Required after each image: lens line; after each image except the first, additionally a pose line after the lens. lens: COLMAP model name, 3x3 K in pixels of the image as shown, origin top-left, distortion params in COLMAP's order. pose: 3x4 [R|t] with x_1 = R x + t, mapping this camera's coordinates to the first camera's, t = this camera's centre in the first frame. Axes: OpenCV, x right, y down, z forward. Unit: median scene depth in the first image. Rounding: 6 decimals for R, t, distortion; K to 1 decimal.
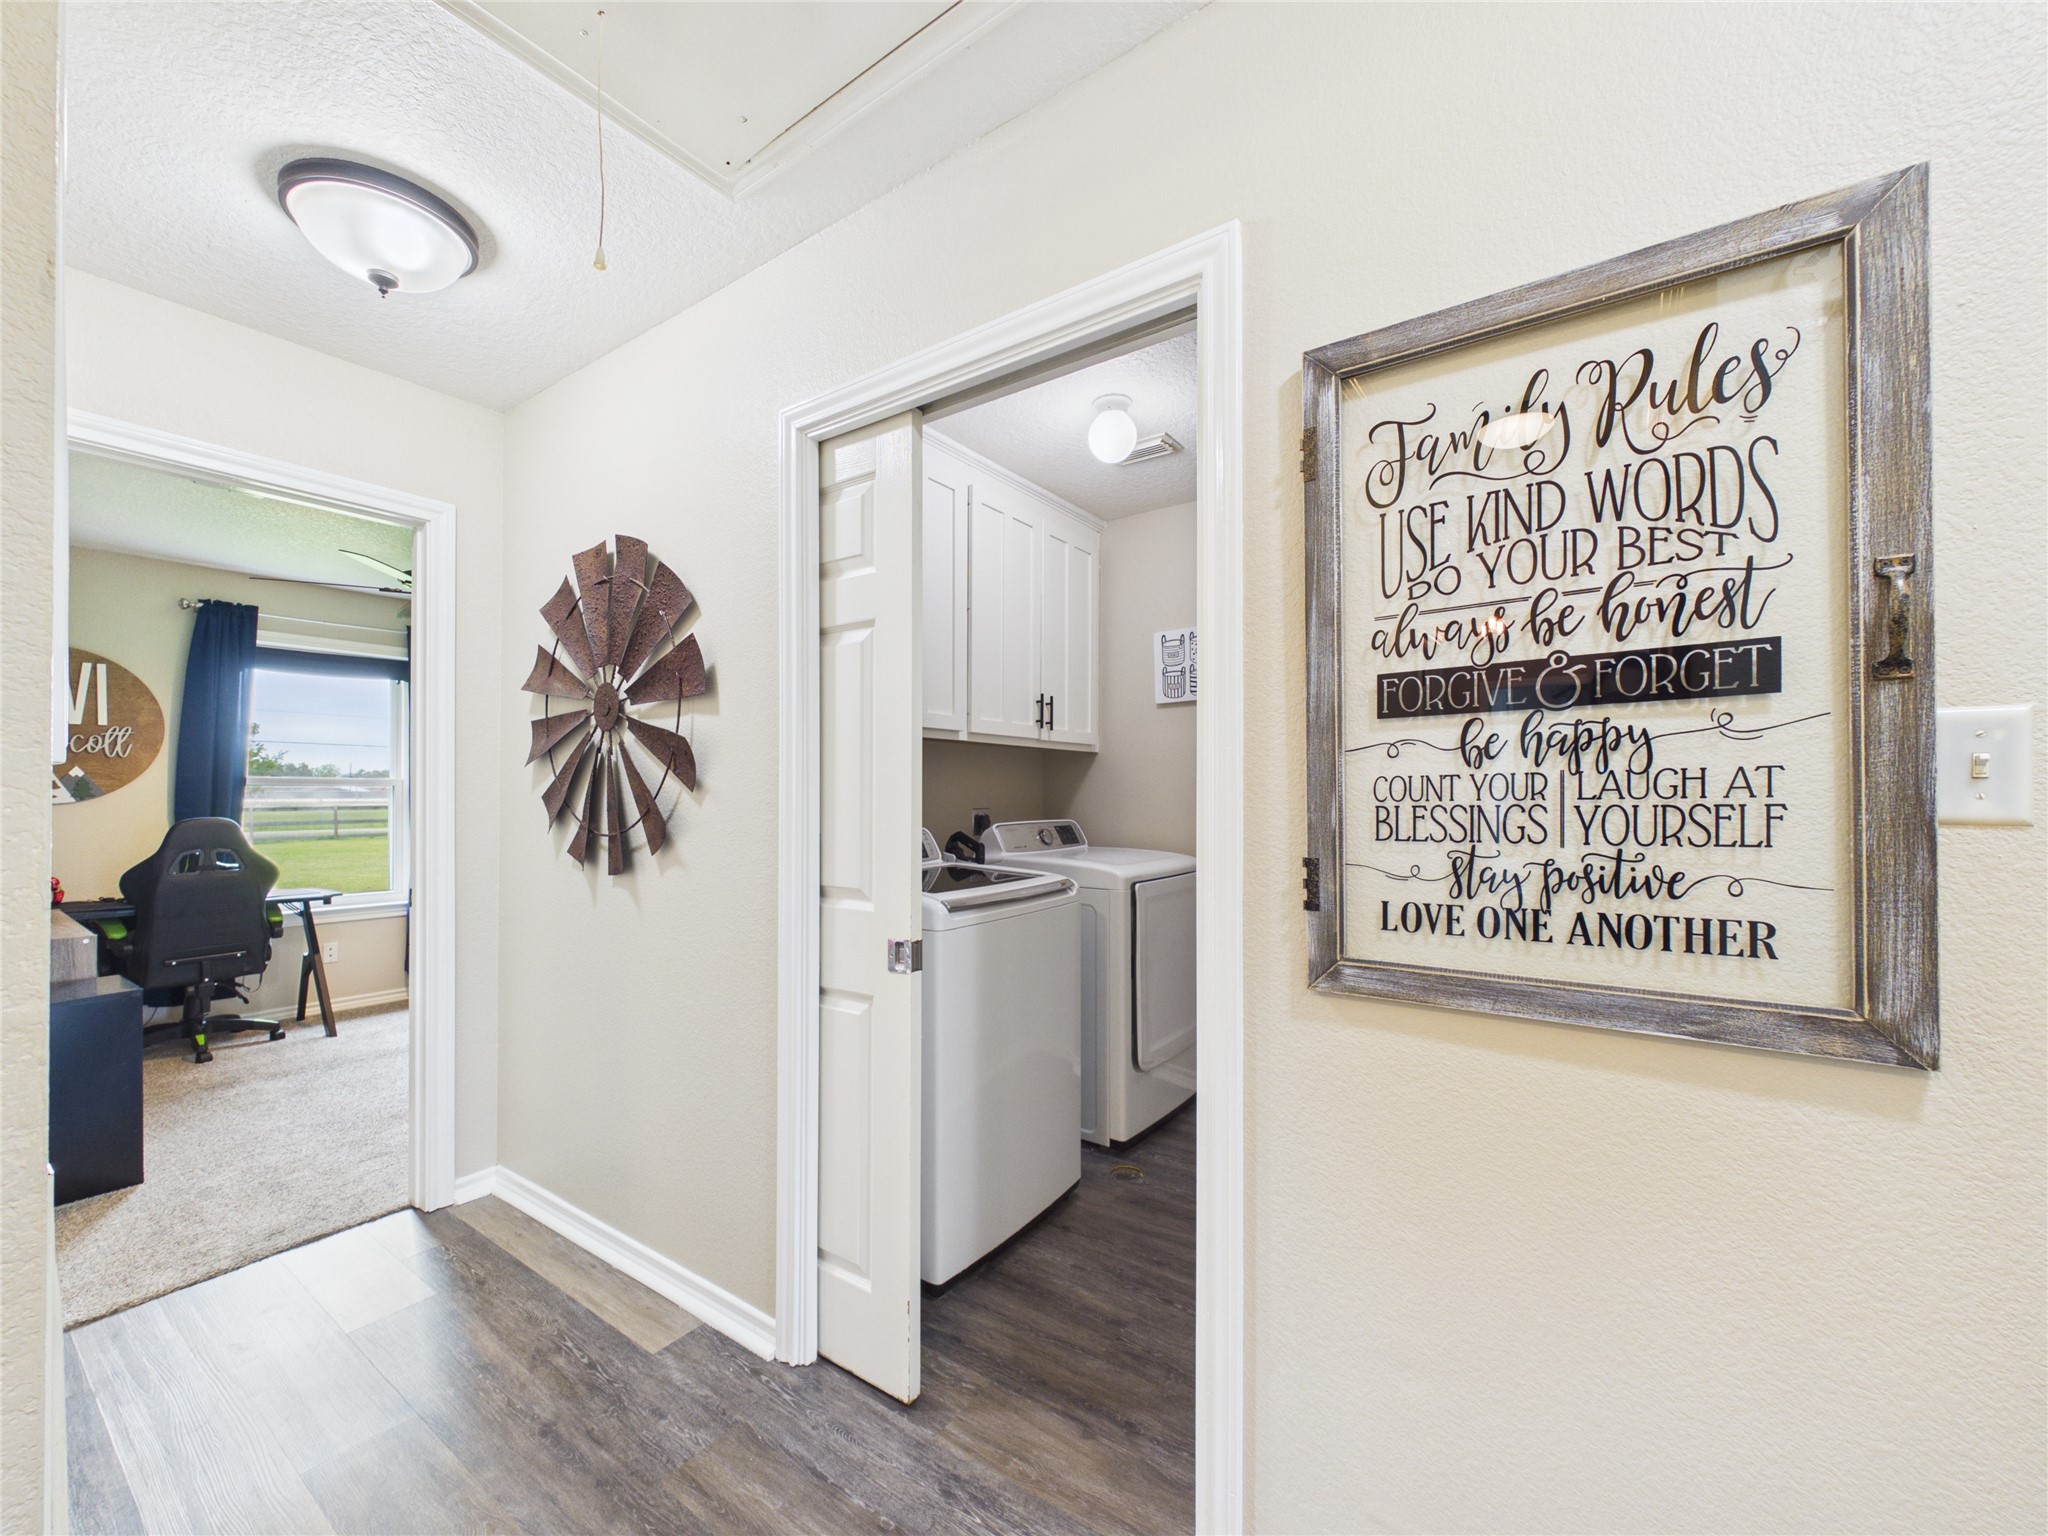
lens RADIAL K [[826.4, 0, 1032.4], [0, 826.4, 771.2], [0, 0, 1]] dist [0.000332, -0.000453]
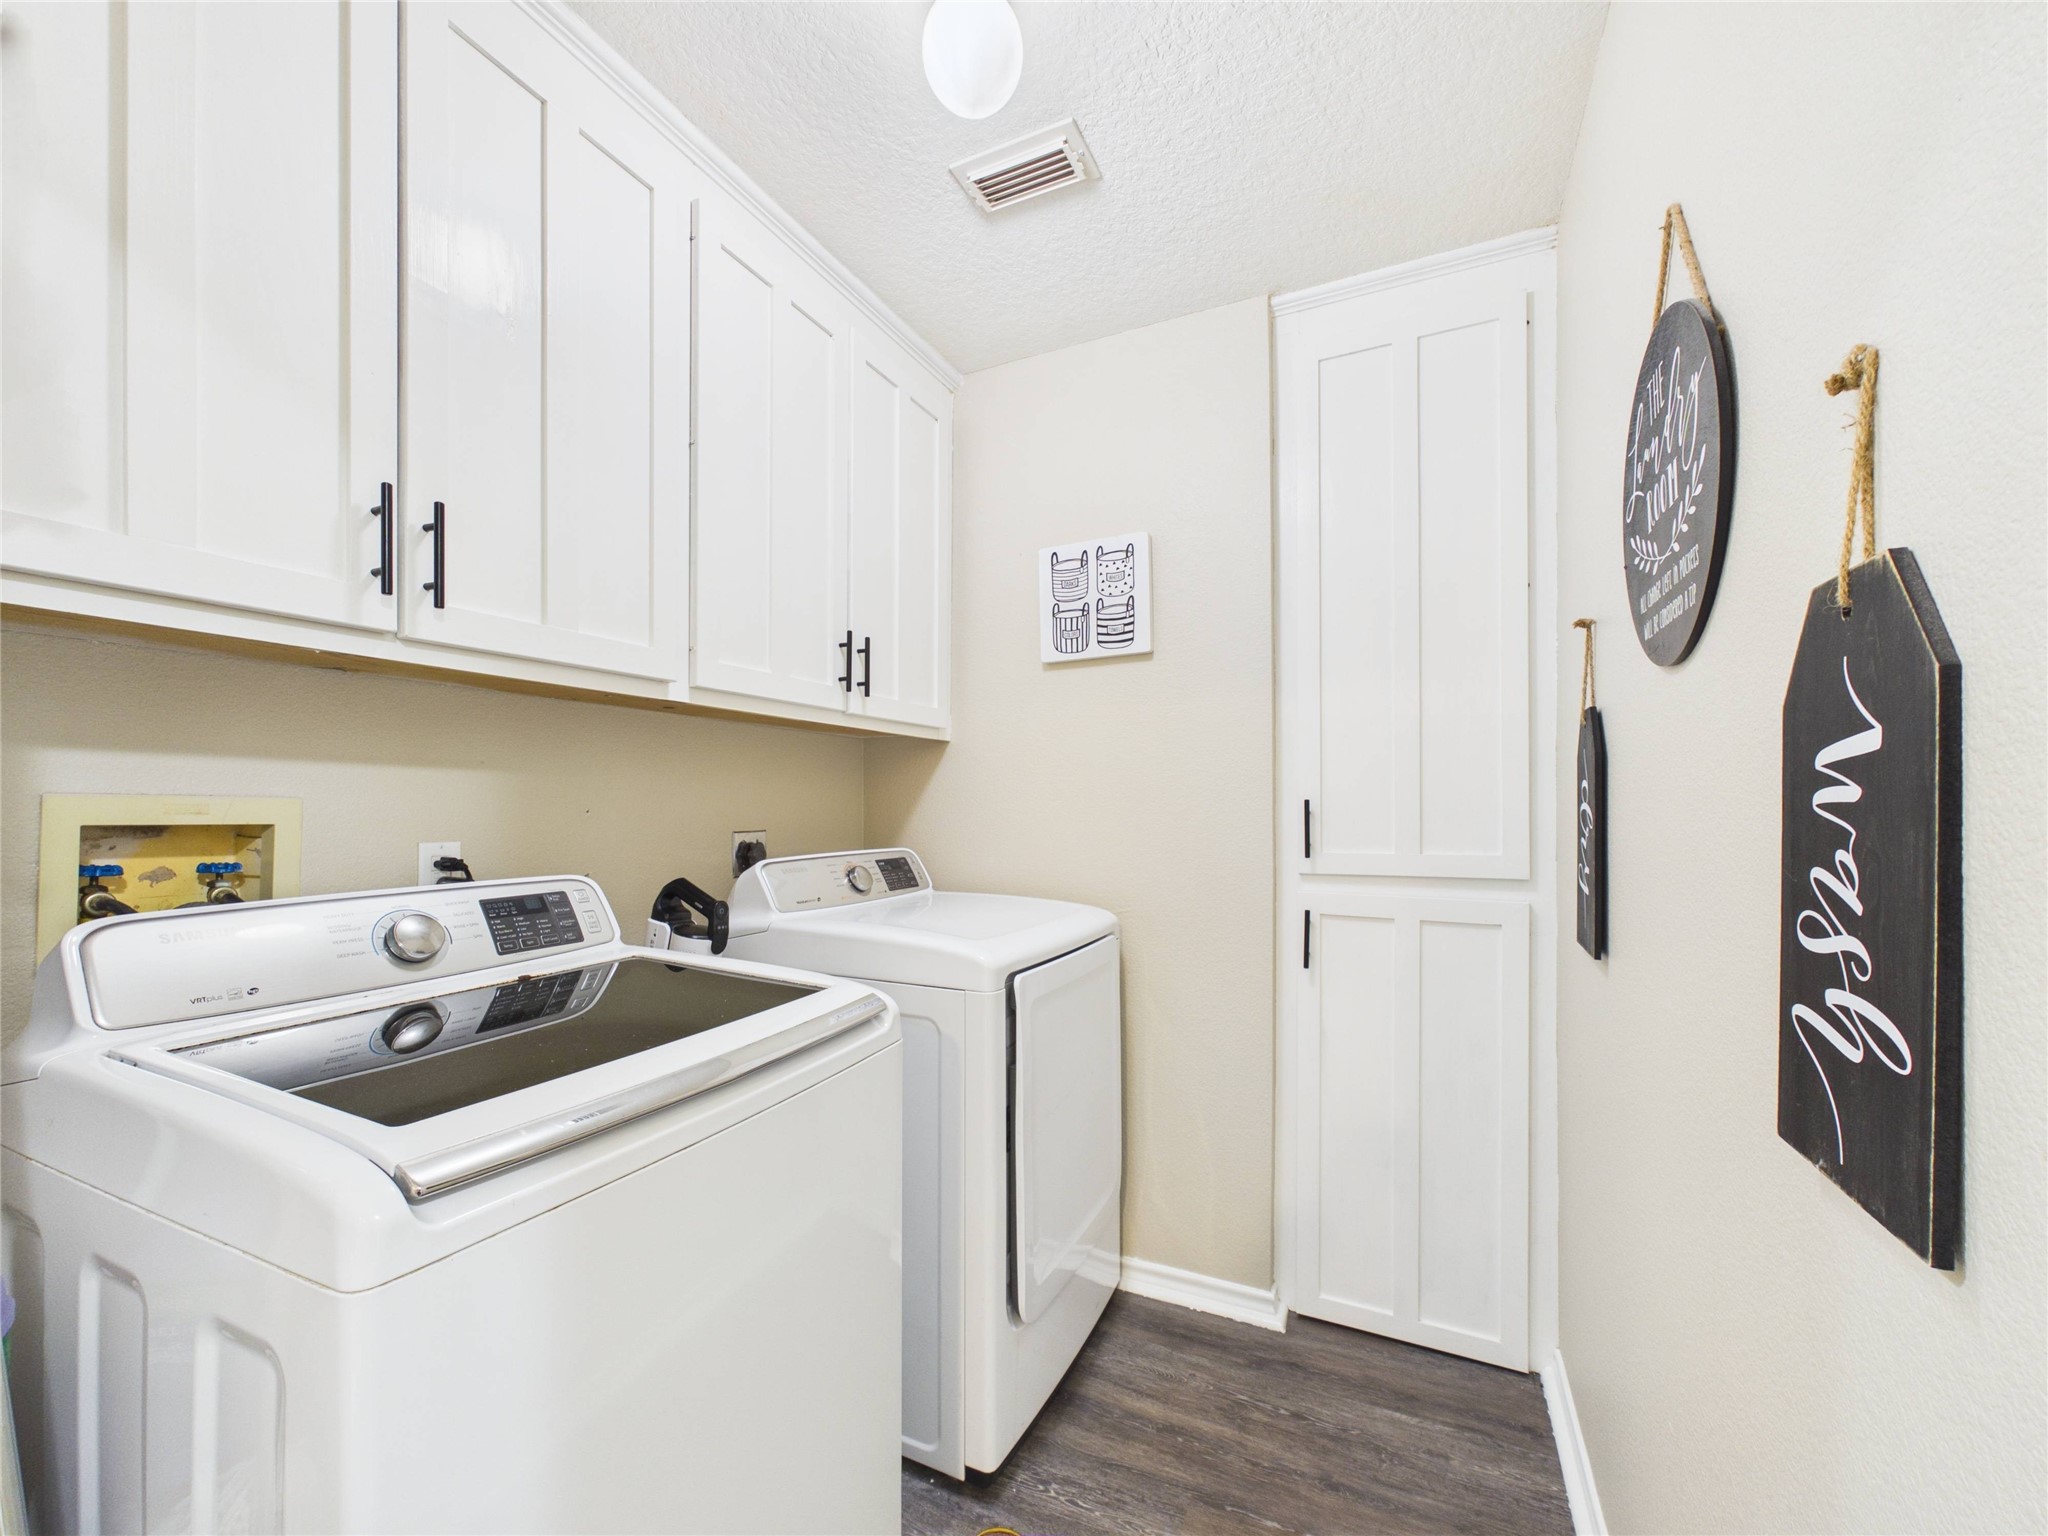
lens RADIAL K [[826.4, 0, 1018.4], [0, 826.4, 779.8], [0, 0, 1]] dist [0.000332, -0.000453]
pose [[0.987748, 0.006009, 0.155944, 0.037678], [-0.004694, 0.999950, -0.008796, 0.012998], [-0.155989, 0.007956, 0.987727, 0.411502]]
